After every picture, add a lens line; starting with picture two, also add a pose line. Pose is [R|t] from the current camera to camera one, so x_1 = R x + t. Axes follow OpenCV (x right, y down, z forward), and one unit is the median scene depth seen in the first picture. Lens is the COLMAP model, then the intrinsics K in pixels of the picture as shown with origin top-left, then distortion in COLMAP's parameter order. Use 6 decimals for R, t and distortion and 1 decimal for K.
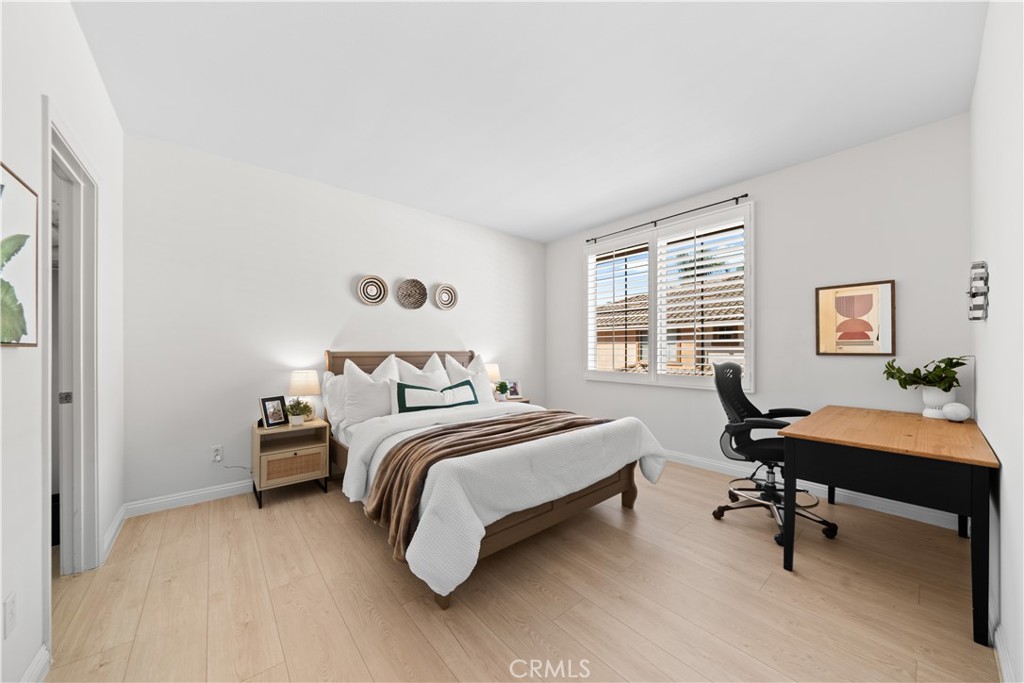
lens RADIAL K [[354.7, 0, 513.0], [0, 354.7, 347.6], [0, 0, 1]] dist [0.000093, -0.000112]
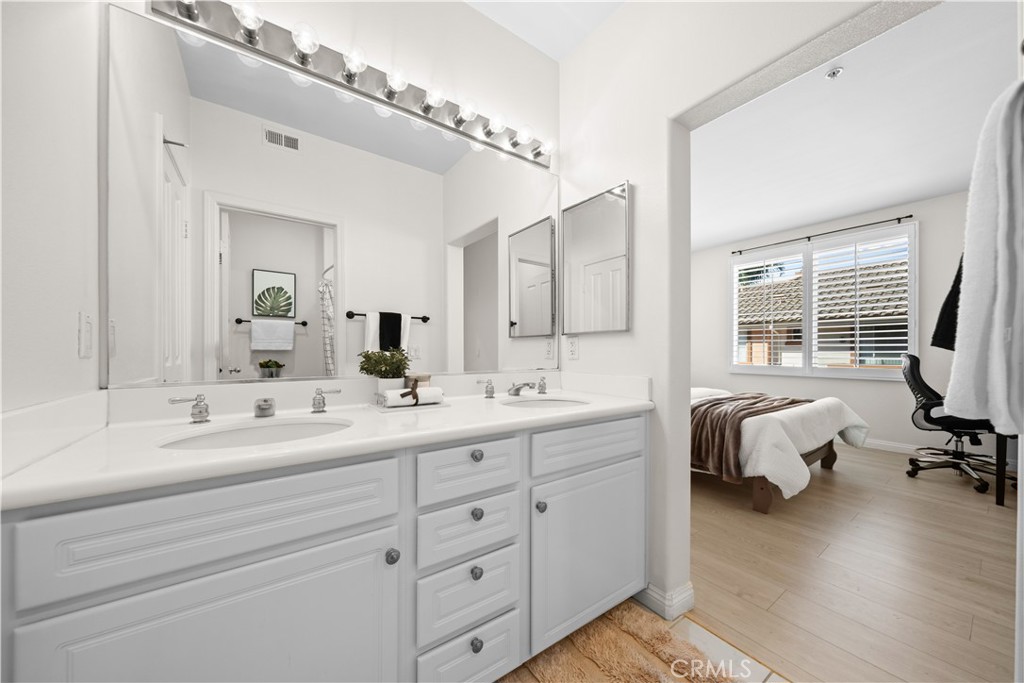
lens RADIAL K [[354.7, 0, 515.8], [0, 354.7, 349.3], [0, 0, 1]] dist [0.000093, -0.000112]
pose [[0.996751, 0.000659, -0.080537, -0.420991], [-0.000445, 0.999996, 0.002677, 0.011448], [0.080539, -0.002632, 0.996748, -0.219623]]
